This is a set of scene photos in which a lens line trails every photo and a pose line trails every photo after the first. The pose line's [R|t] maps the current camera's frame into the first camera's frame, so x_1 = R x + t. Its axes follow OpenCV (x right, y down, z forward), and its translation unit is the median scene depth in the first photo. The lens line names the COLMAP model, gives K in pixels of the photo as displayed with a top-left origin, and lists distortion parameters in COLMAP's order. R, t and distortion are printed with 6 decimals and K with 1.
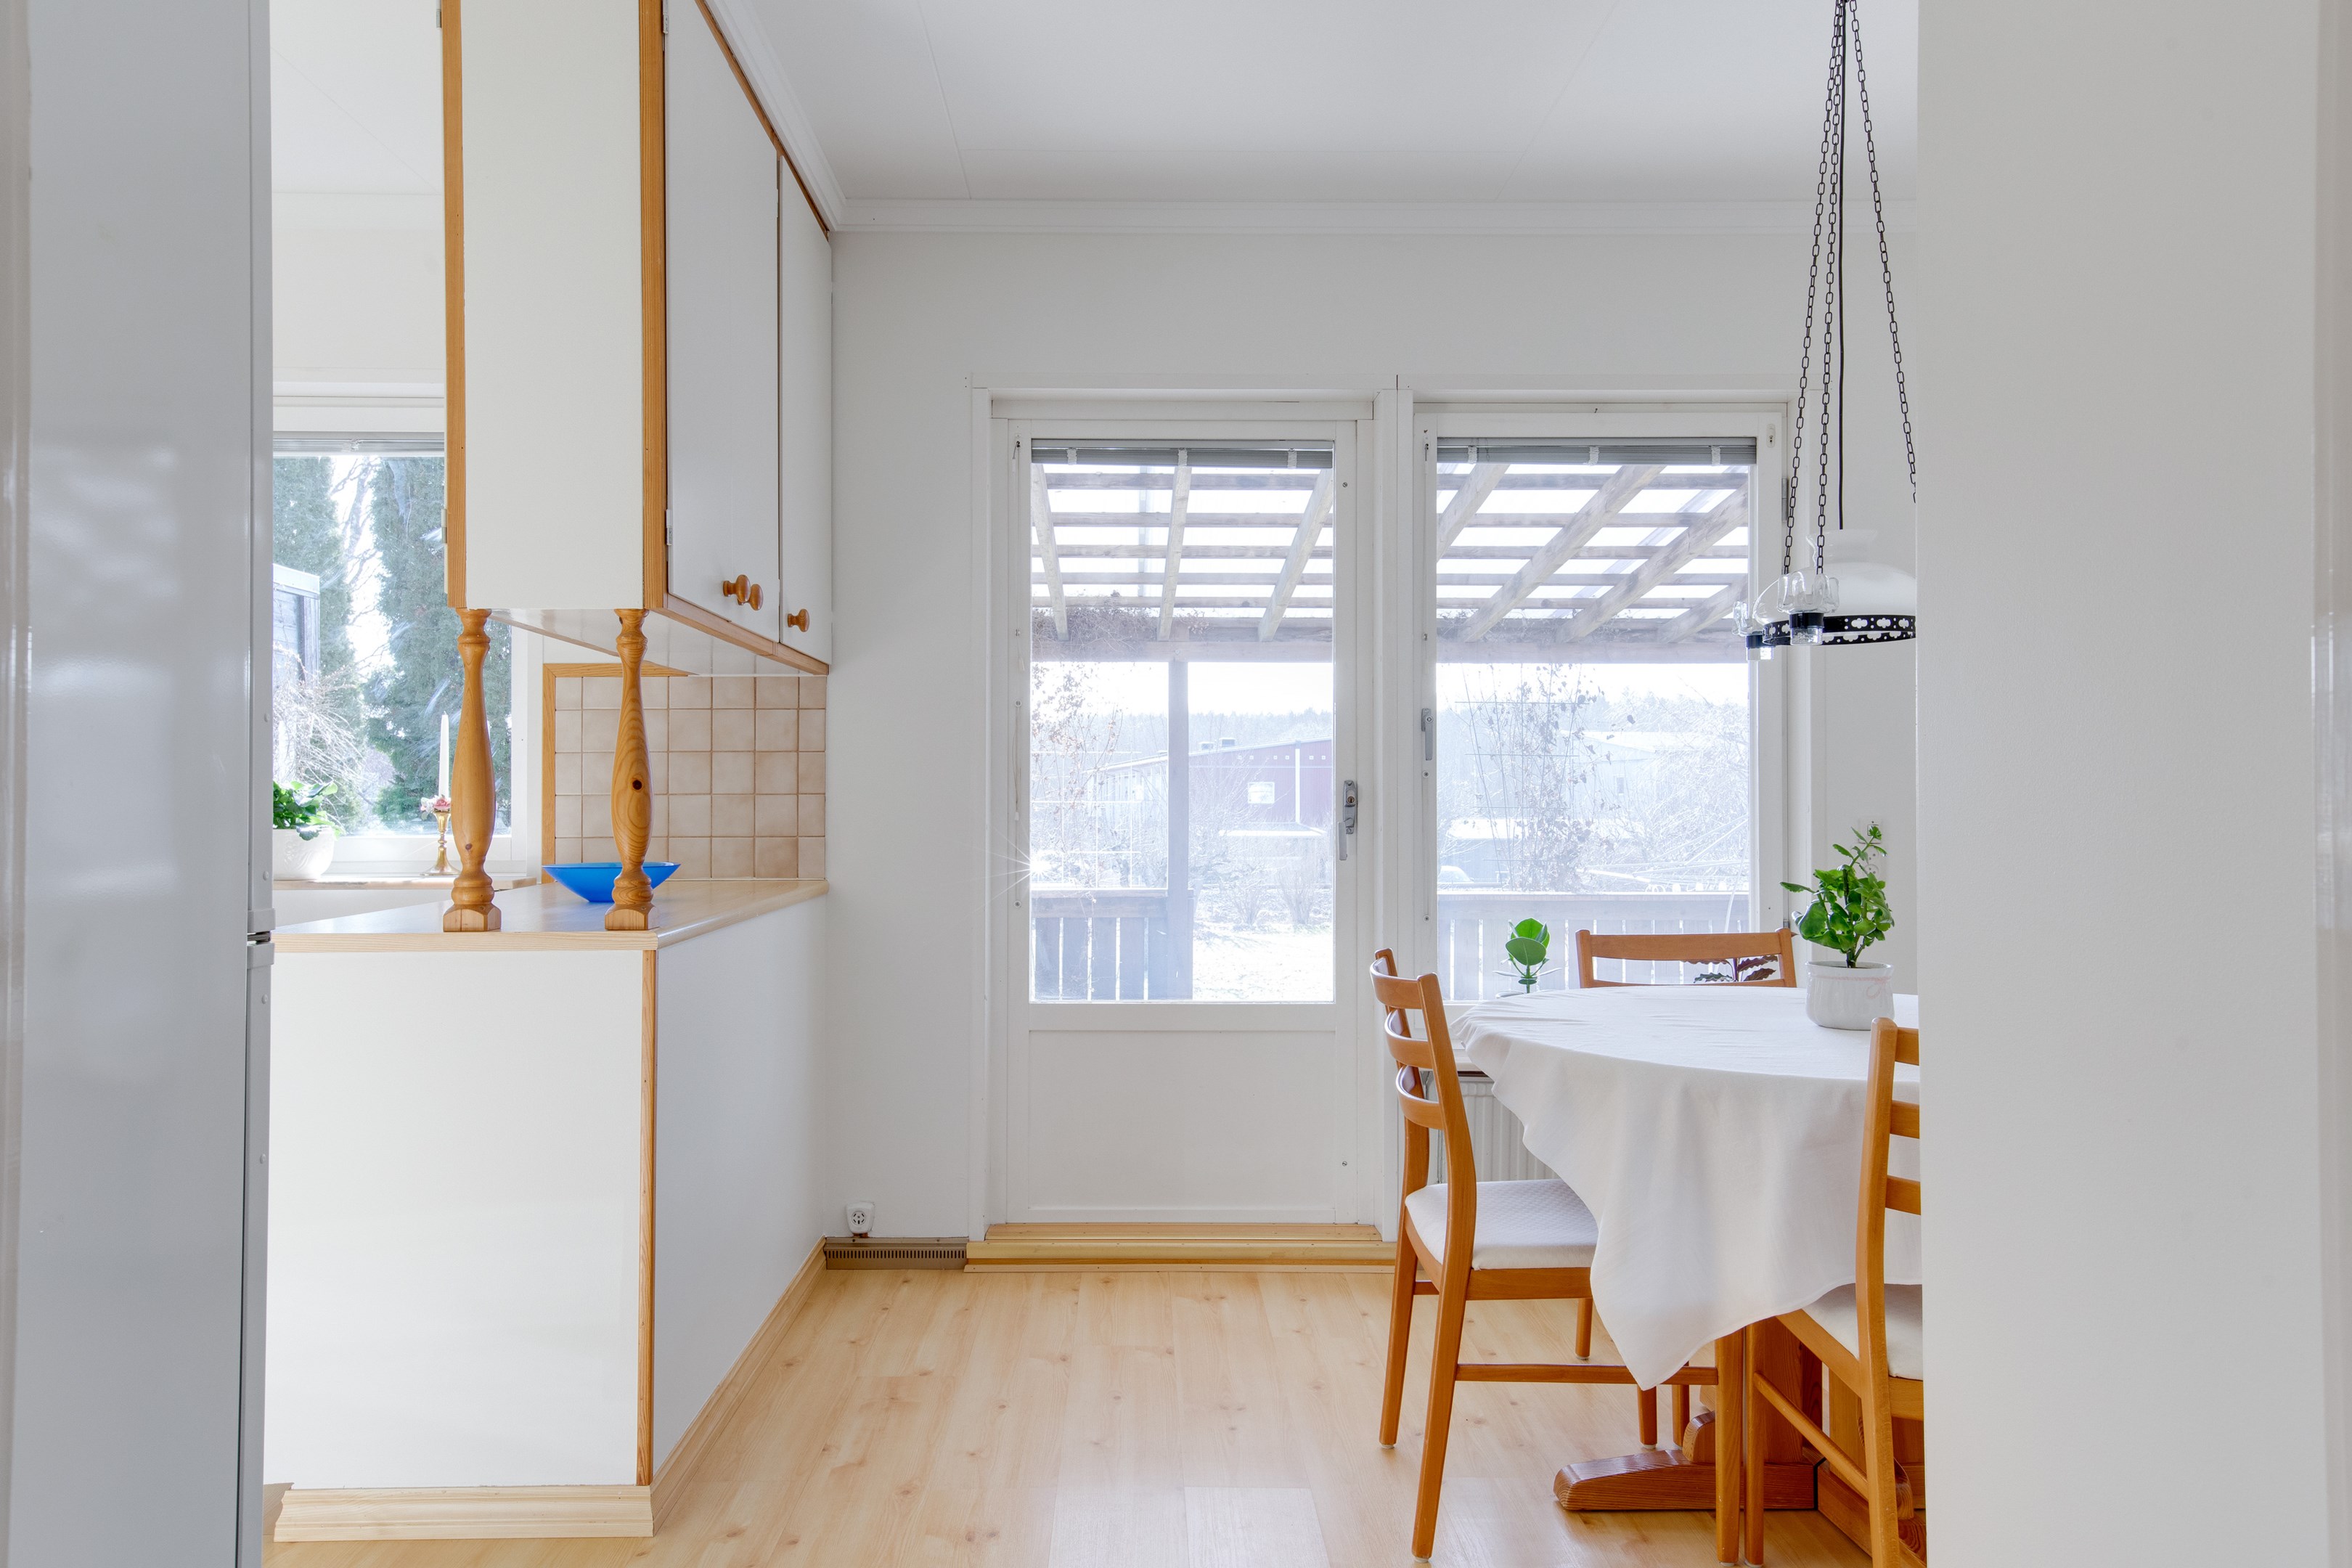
lens RADIAL K [[1796.4, 0, 1176.0], [0, 1796.4, 784.0], [0, 0, 1]] dist [0.022421, 0.001972]
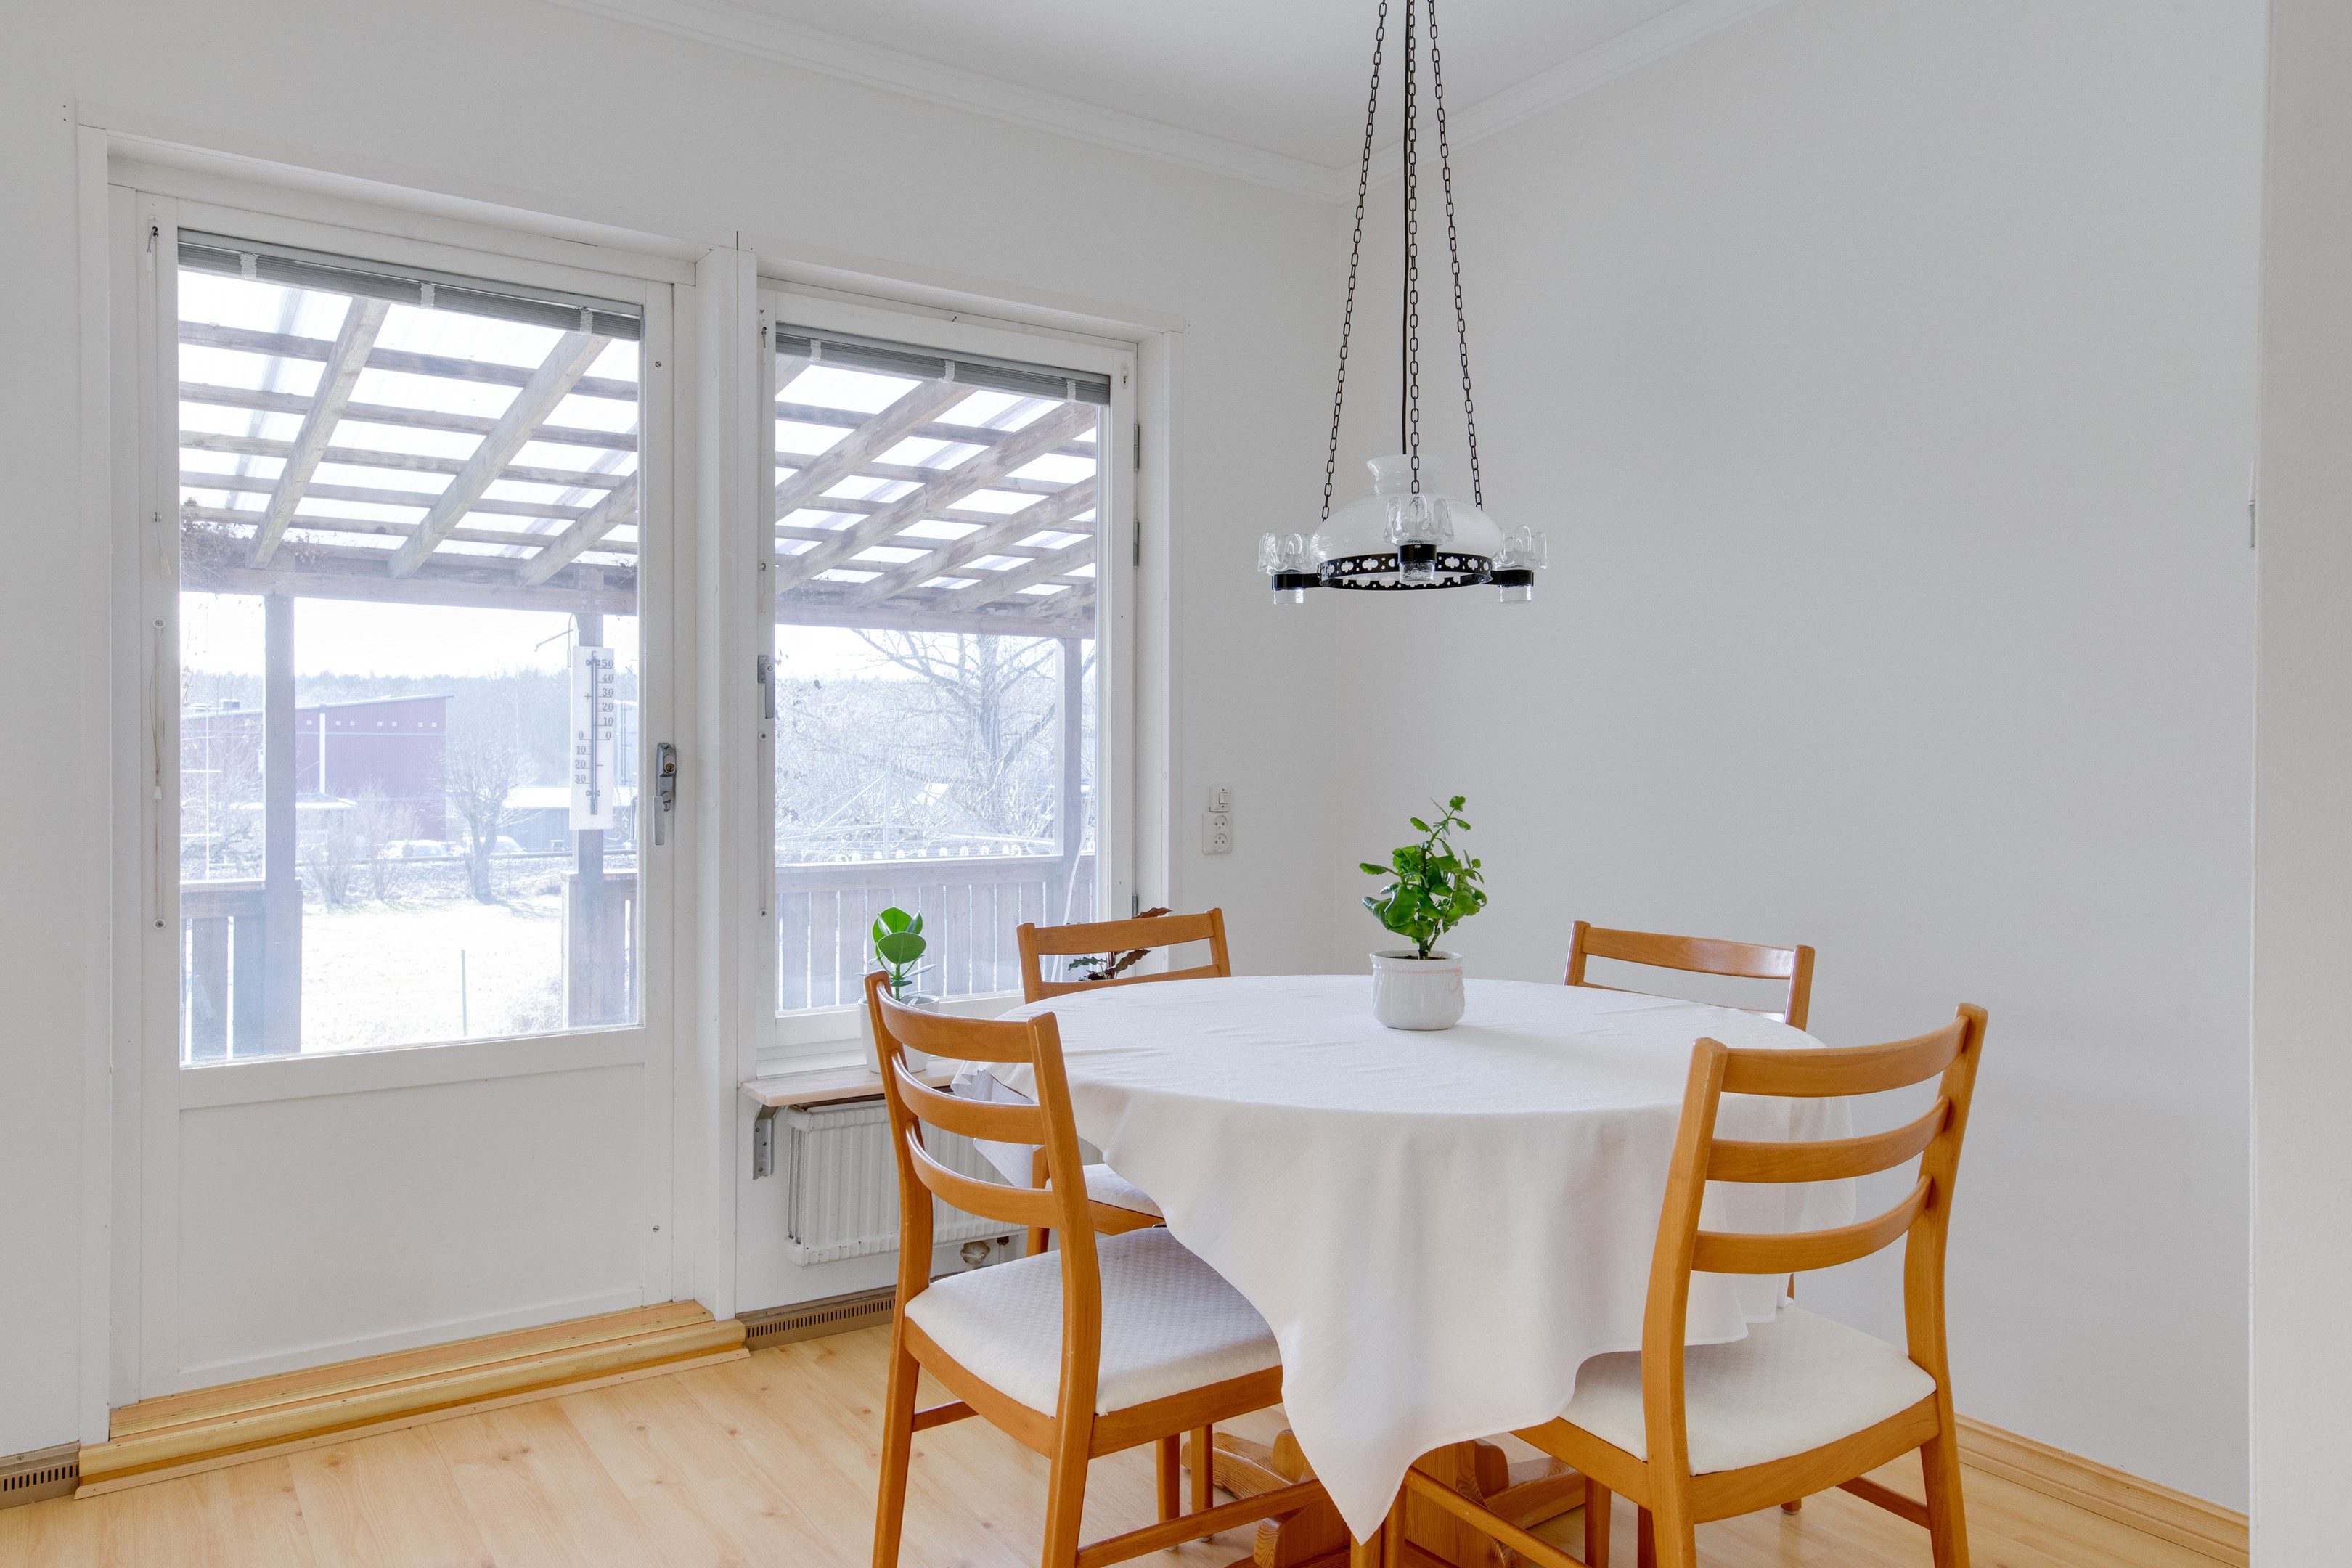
lens RADIAL K [[1589.1, 0, 1176.0], [0, 1589.1, 784.0], [0, 0, 1]] dist [0.020915, -0.007659]
pose [[0.829067, -0.006583, 0.559110, -0.109652], [-0.003759, 0.999842, 0.017346, 0.003039], [-0.559136, -0.016483, 0.828912, 0.302281]]
